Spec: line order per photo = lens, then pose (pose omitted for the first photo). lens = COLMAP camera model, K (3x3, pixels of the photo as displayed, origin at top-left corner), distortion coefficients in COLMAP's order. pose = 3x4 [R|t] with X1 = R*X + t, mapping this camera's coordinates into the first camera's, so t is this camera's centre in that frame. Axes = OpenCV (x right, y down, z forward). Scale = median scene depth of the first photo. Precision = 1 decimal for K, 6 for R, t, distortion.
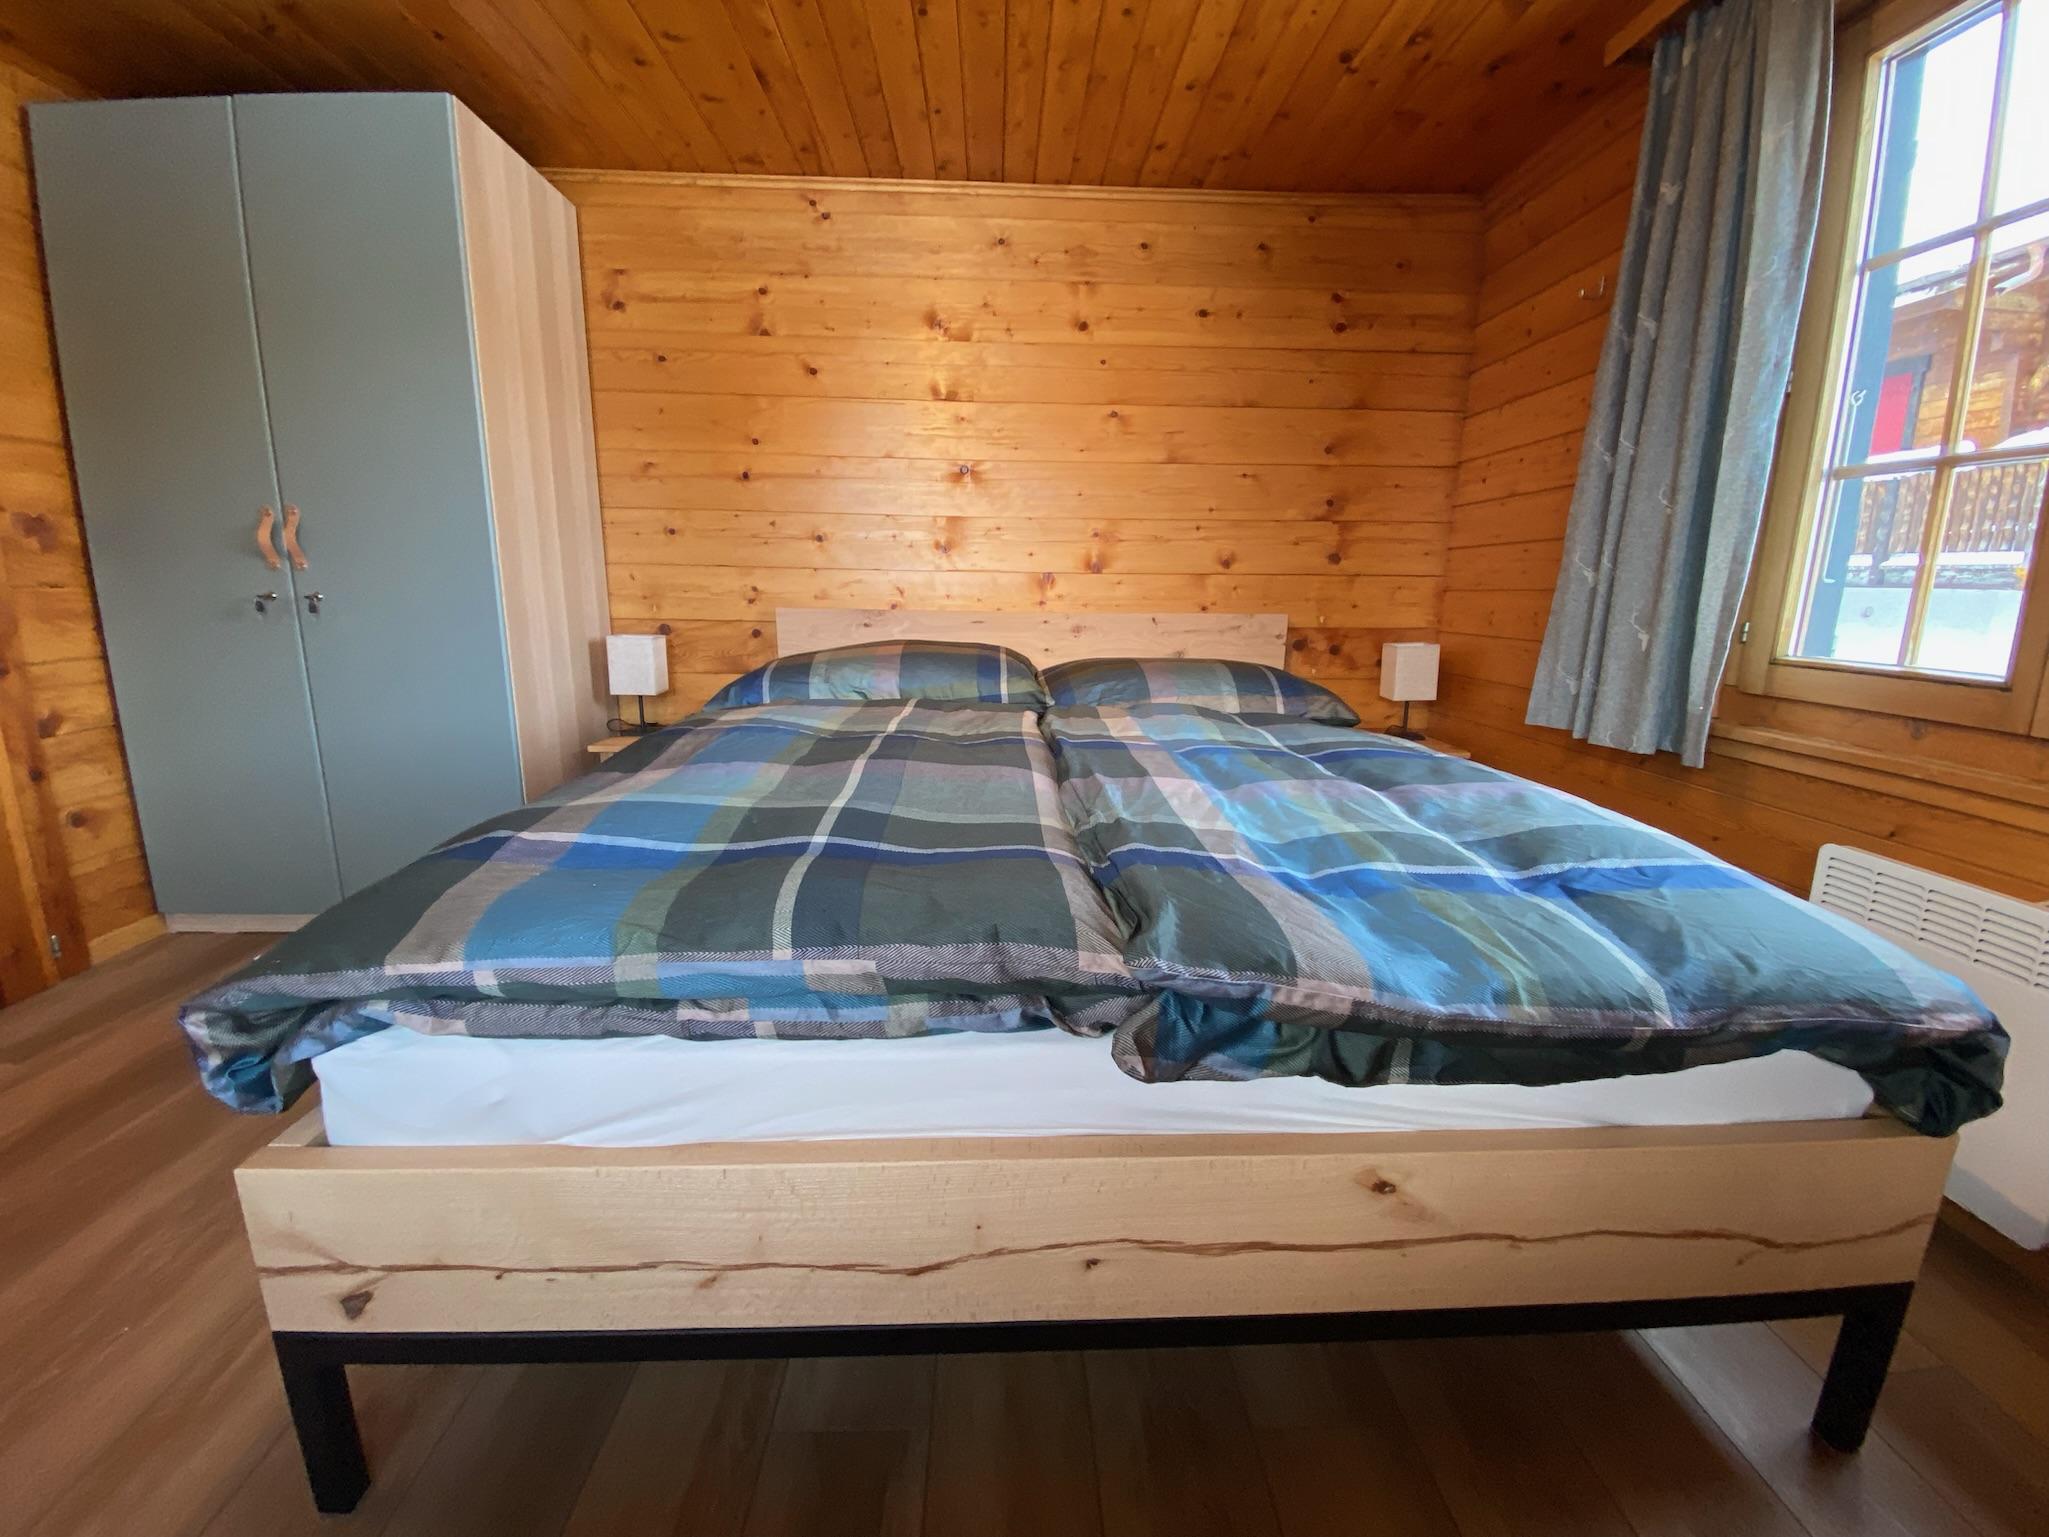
lens RADIAL K [[840.5, 0, 1021.4], [0, 840.5, 755.4], [0, 0, 1]] dist [0.002602, -0.004475]
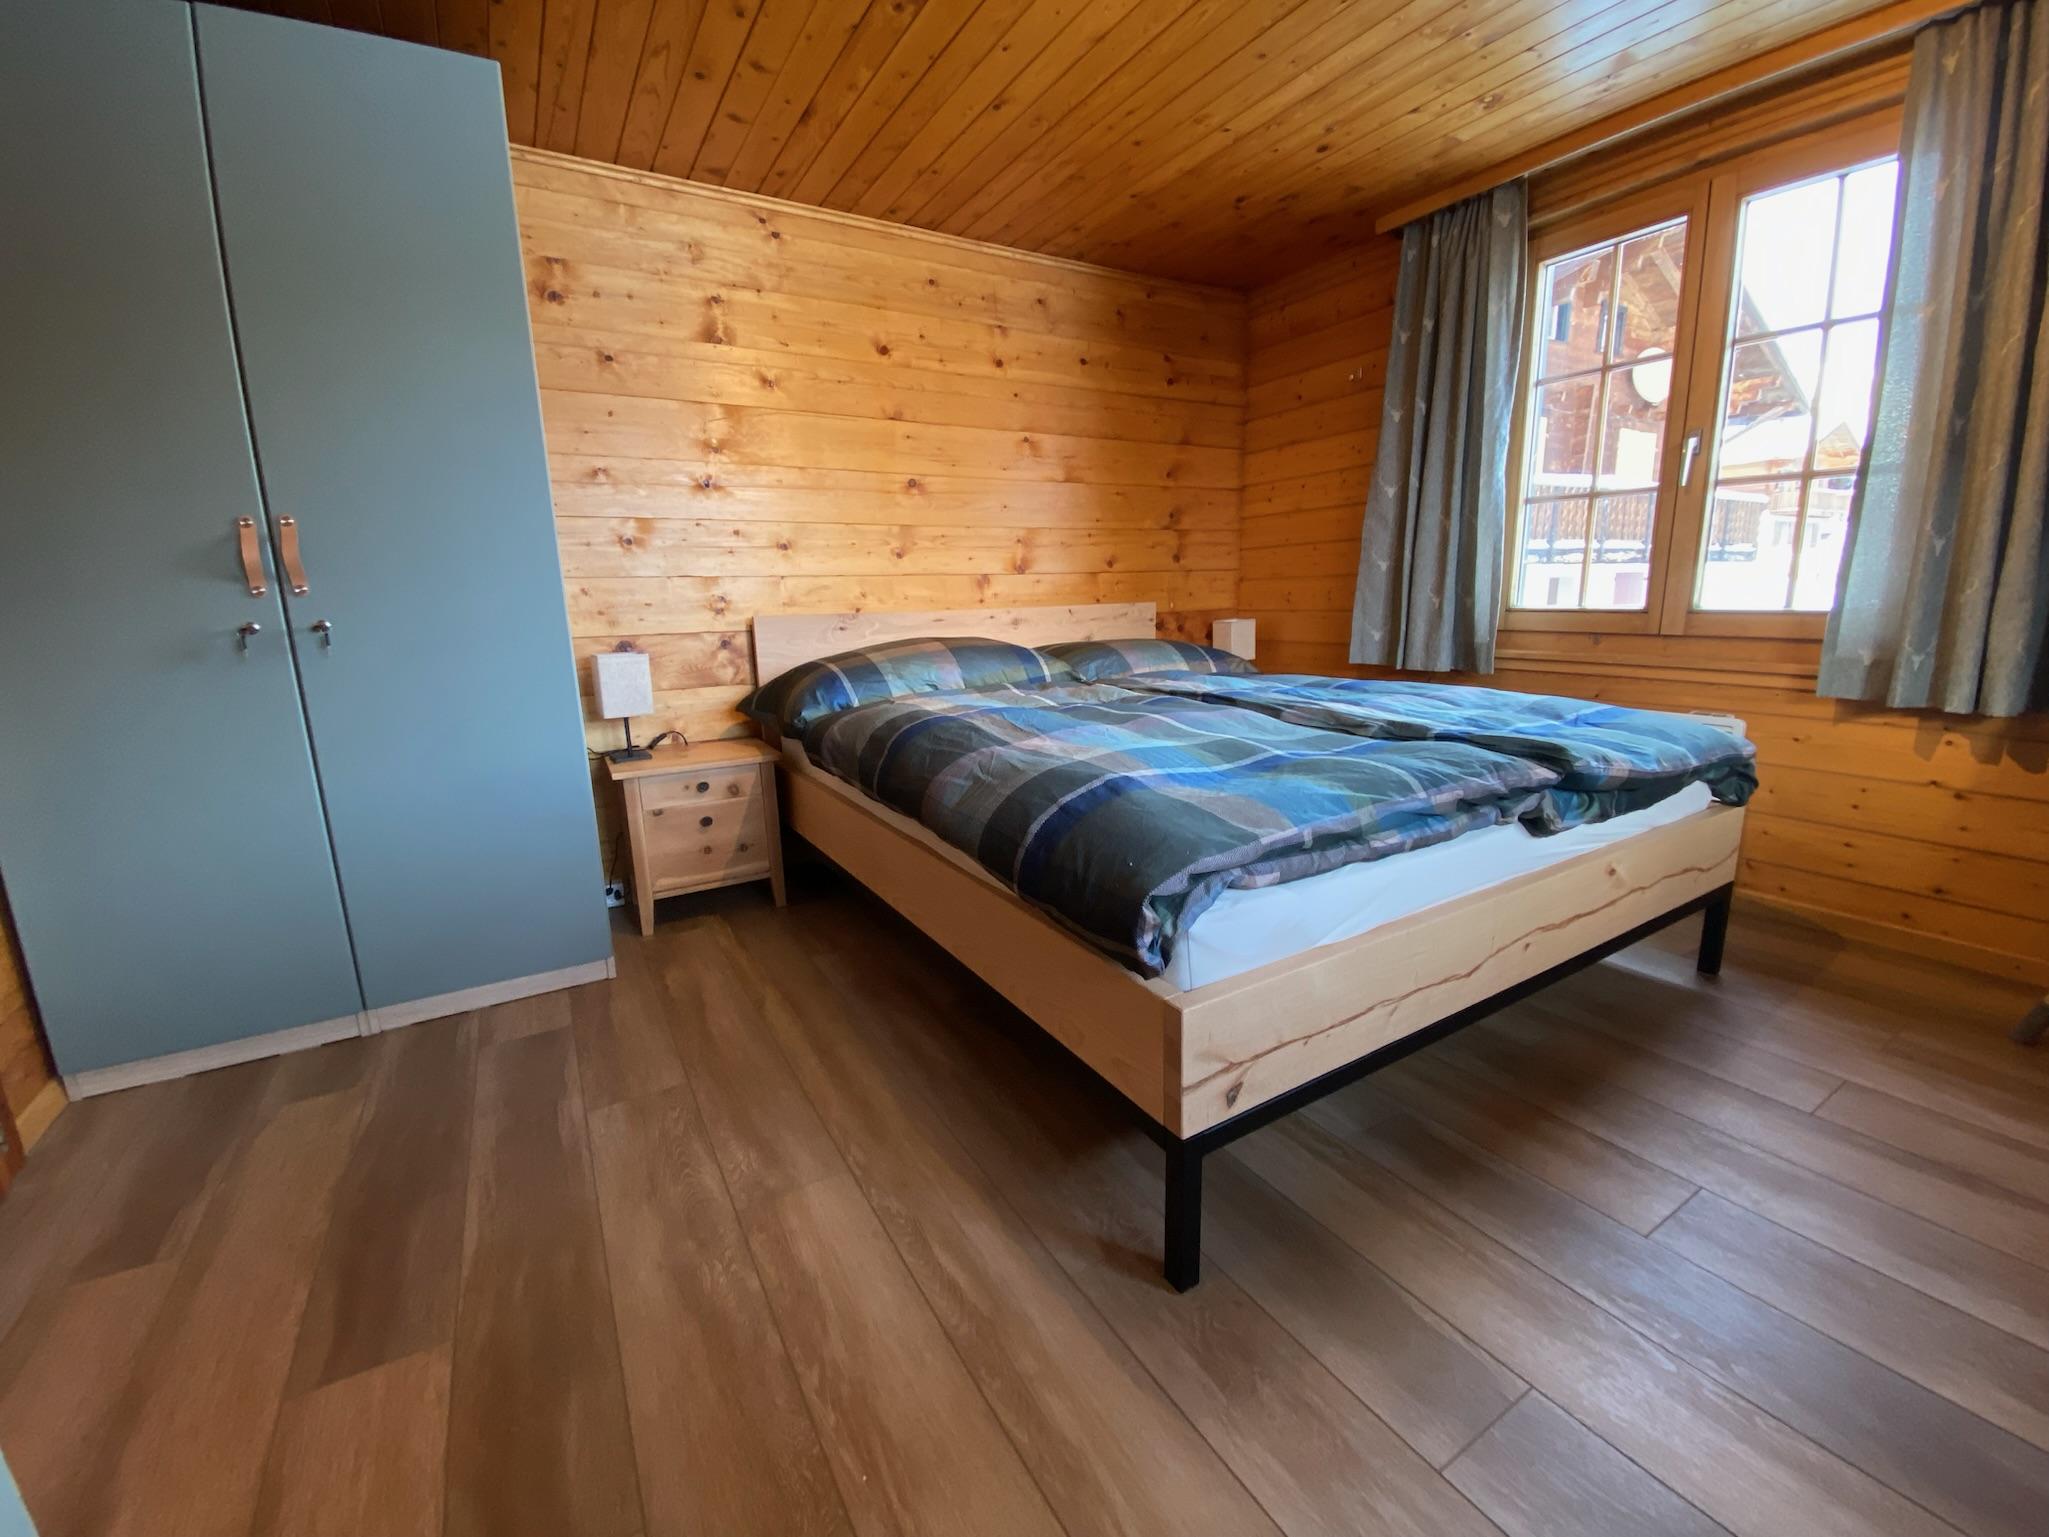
lens RADIAL K [[840.5, 0, 1017.5], [0, 840.5, 760.8], [0, 0, 1]] dist [0.002602, -0.004475]
pose [[0.875475, -0.131360, 0.465067, -0.521039], [0.132567, 0.990712, 0.030277, 0.005180], [-0.464725, 0.035145, 0.884758, -0.027153]]
